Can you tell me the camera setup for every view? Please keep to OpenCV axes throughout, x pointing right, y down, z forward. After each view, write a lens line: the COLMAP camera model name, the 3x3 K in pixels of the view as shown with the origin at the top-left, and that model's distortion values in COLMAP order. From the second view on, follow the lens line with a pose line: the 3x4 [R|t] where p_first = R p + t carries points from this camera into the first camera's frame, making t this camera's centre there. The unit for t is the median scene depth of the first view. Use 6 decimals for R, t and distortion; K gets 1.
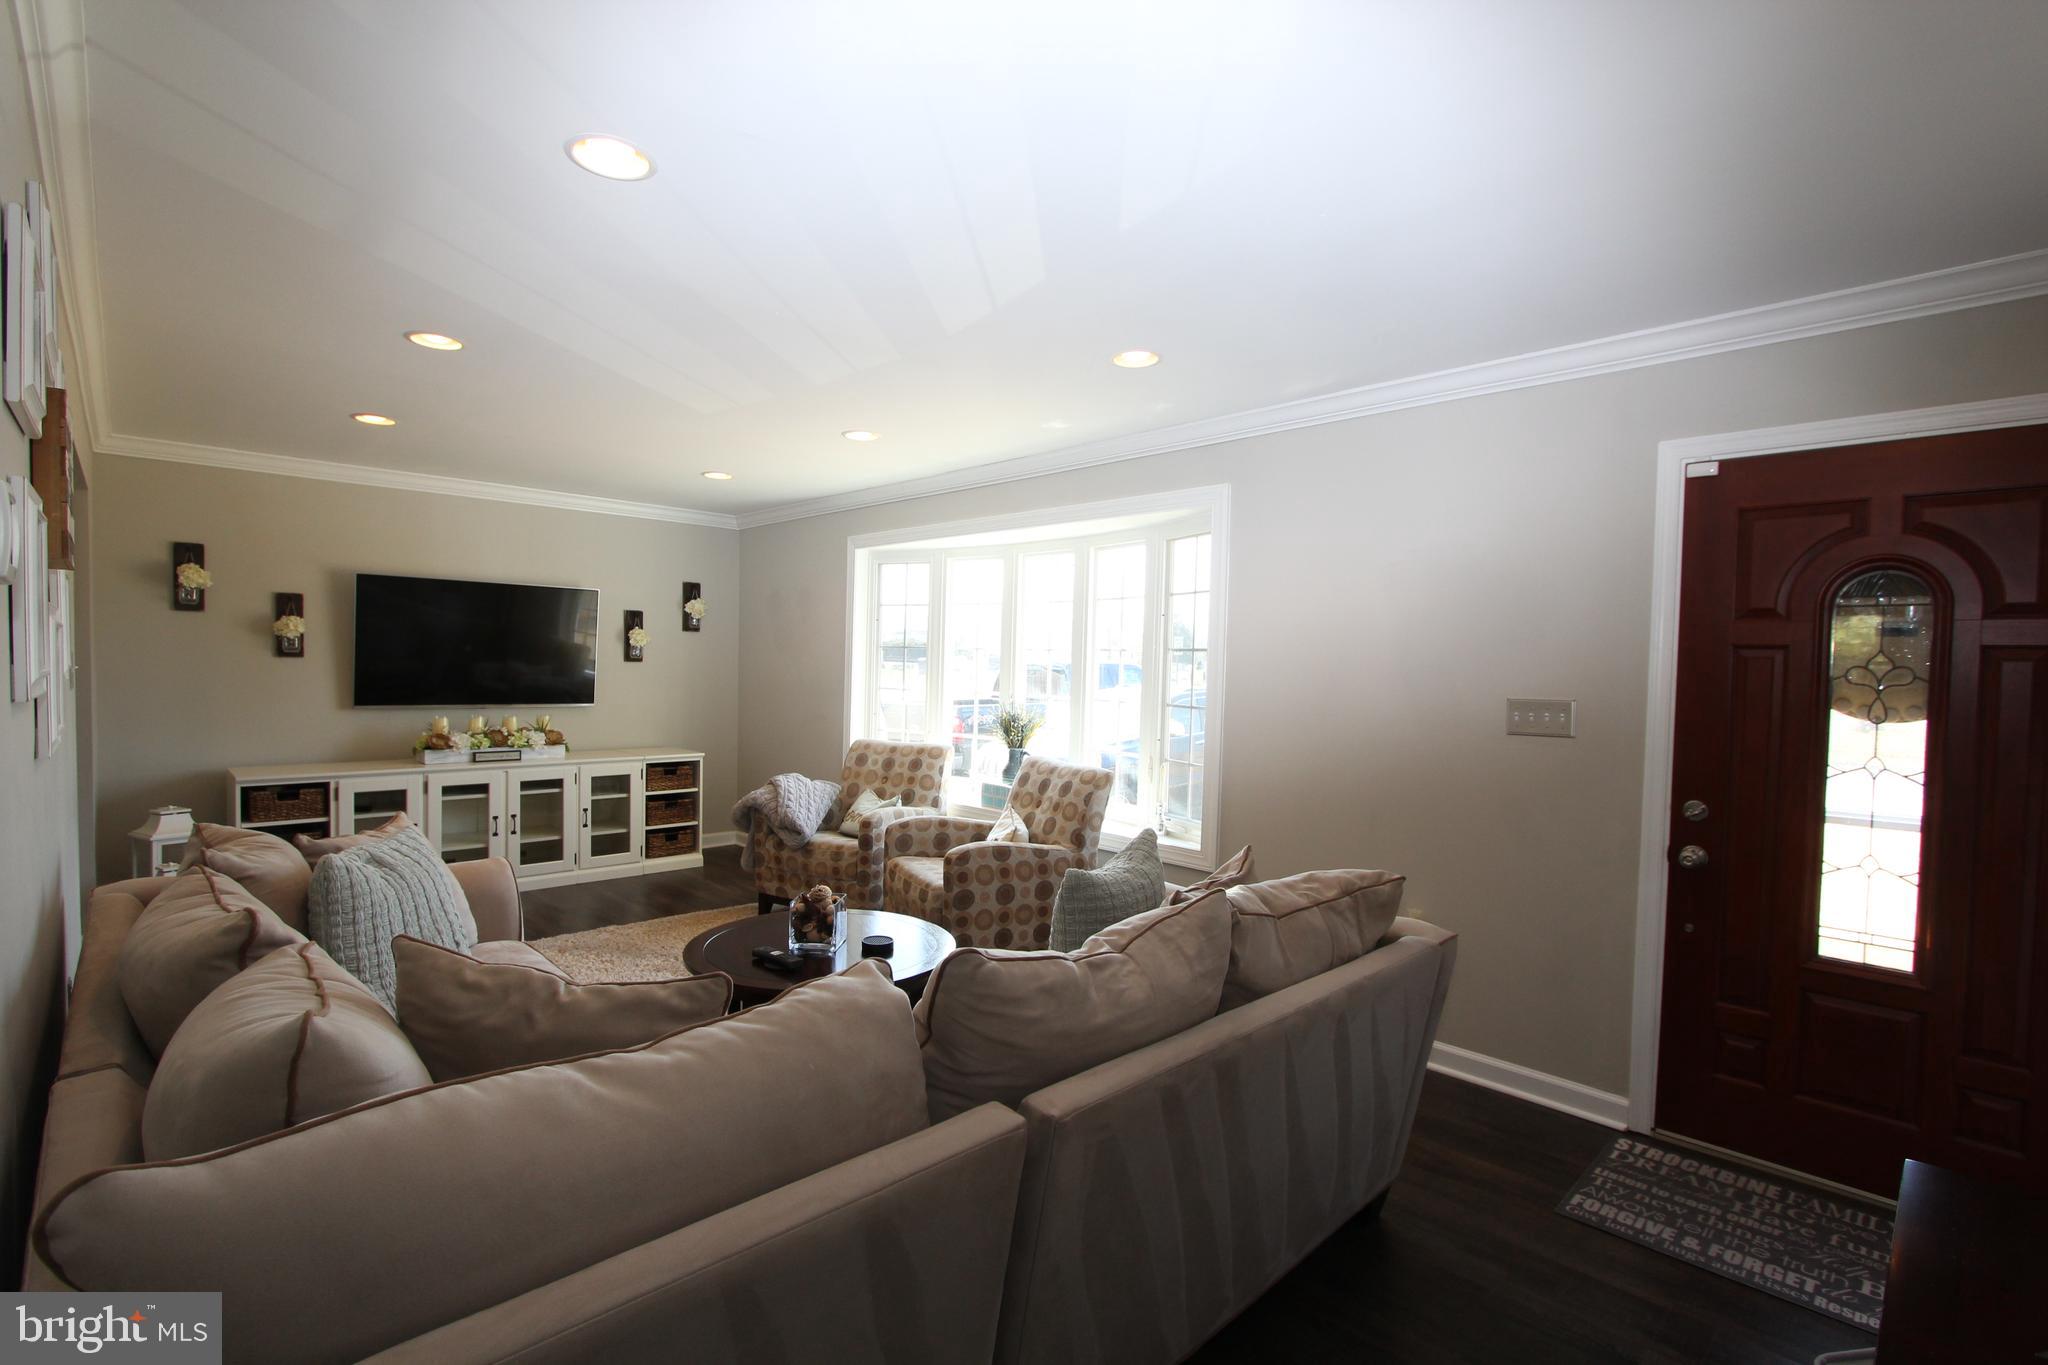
lens RADIAL K [[949.7, 0, 1015.2], [0, 949.7, 699.0], [0, 0, 1]] dist [-0.004713, -0.000152]
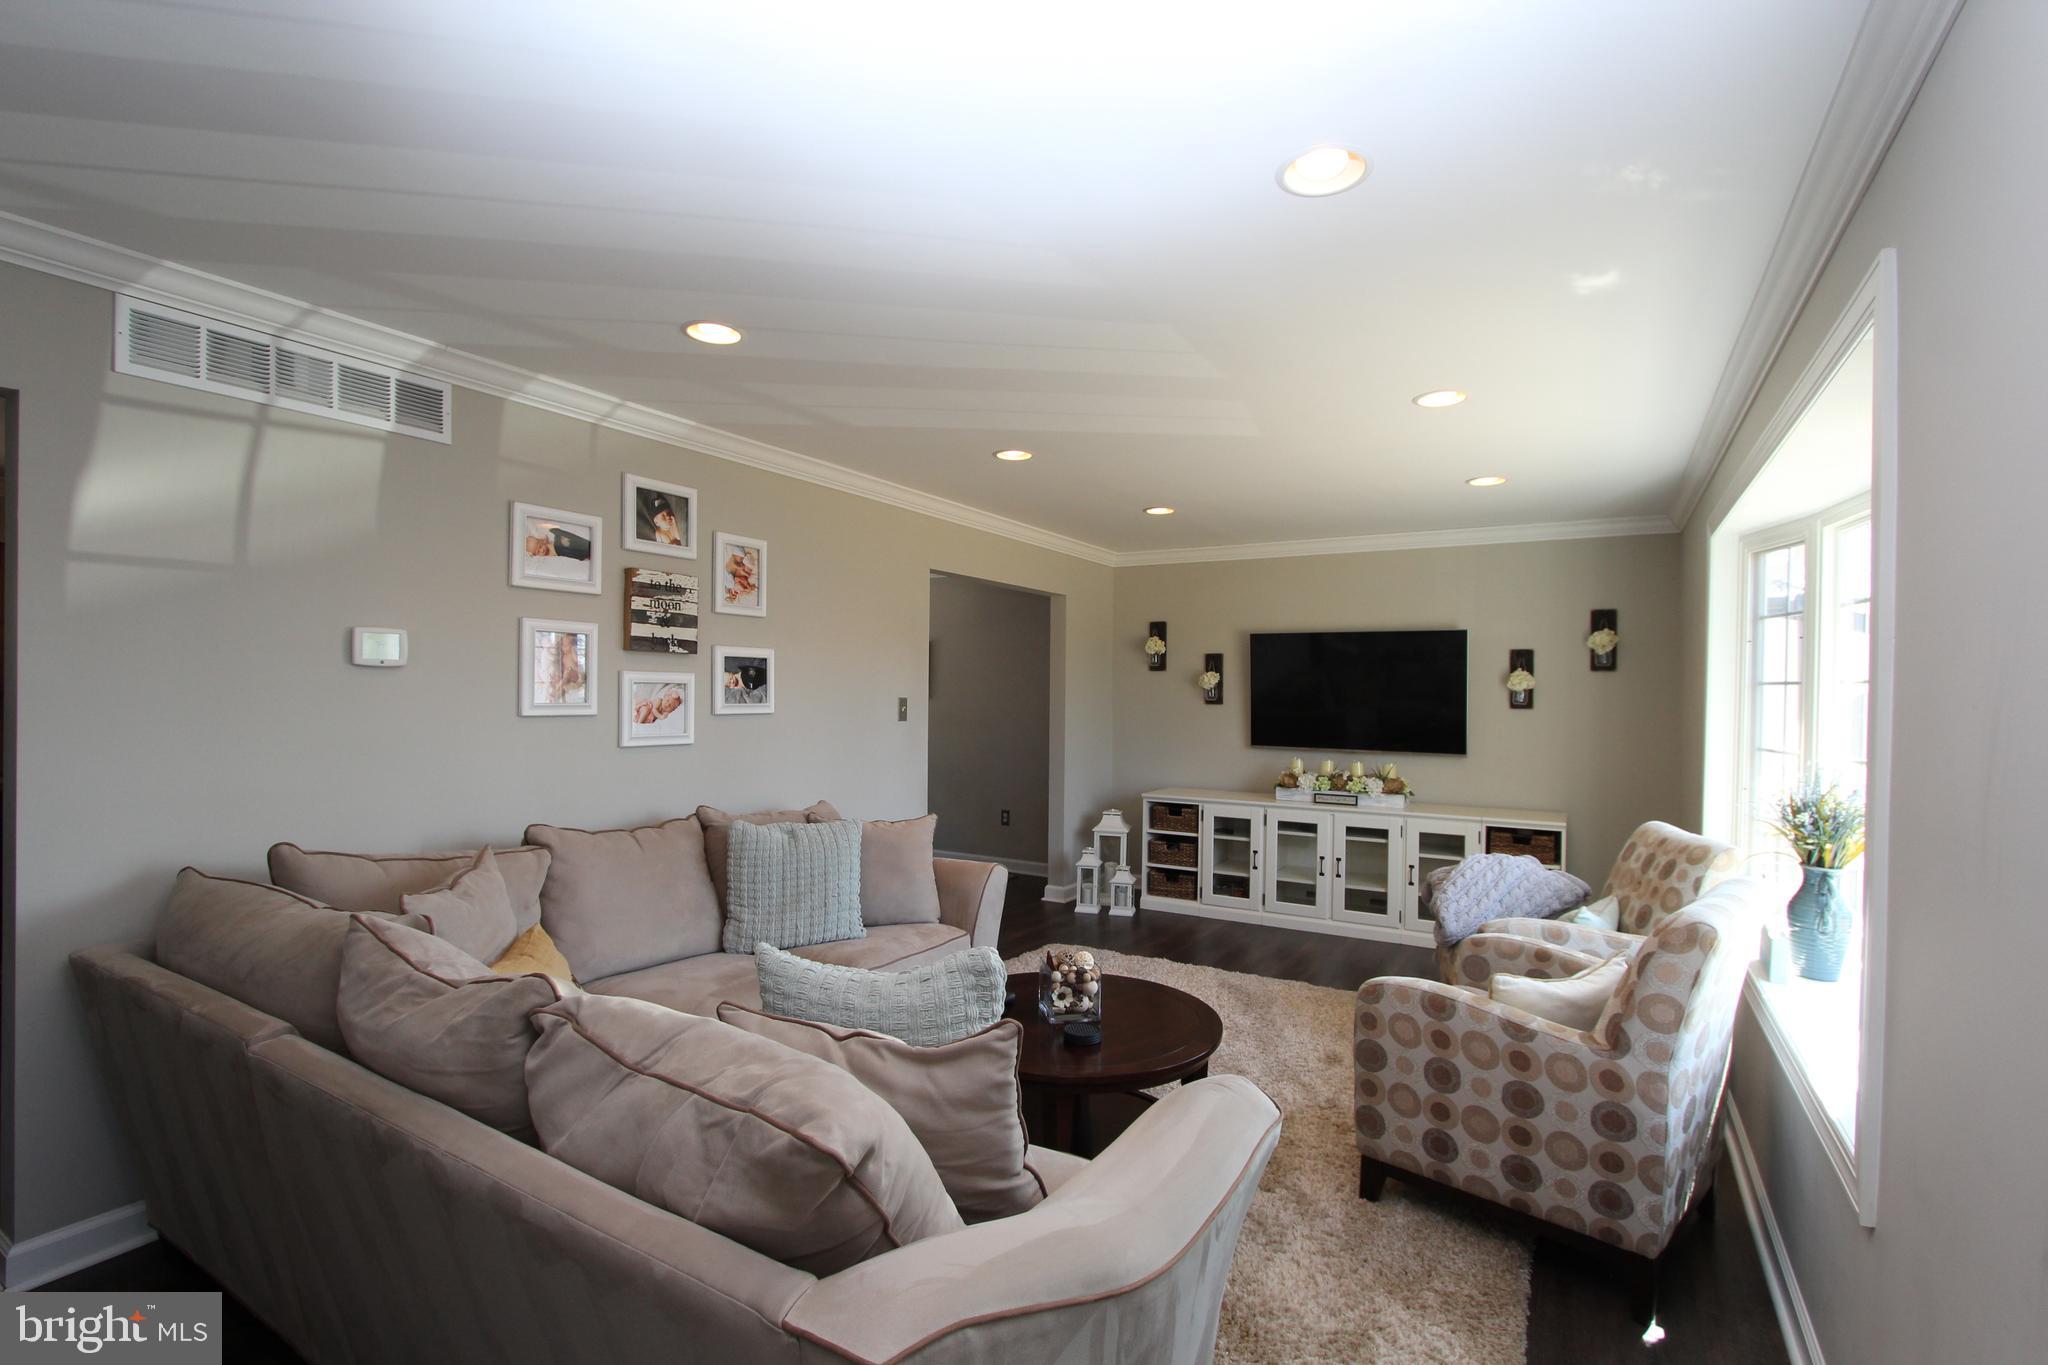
lens RADIAL K [[949.7, 0, 1015.2], [0, 949.7, 699.0], [0, 0, 1]] dist [-0.004713, -0.000152]
pose [[0.263416, -0.011705, -0.964611, 0.368613], [-0.043108, 0.998785, -0.023892, -0.009247], [0.963719, 0.047876, 0.262591, 0.397154]]
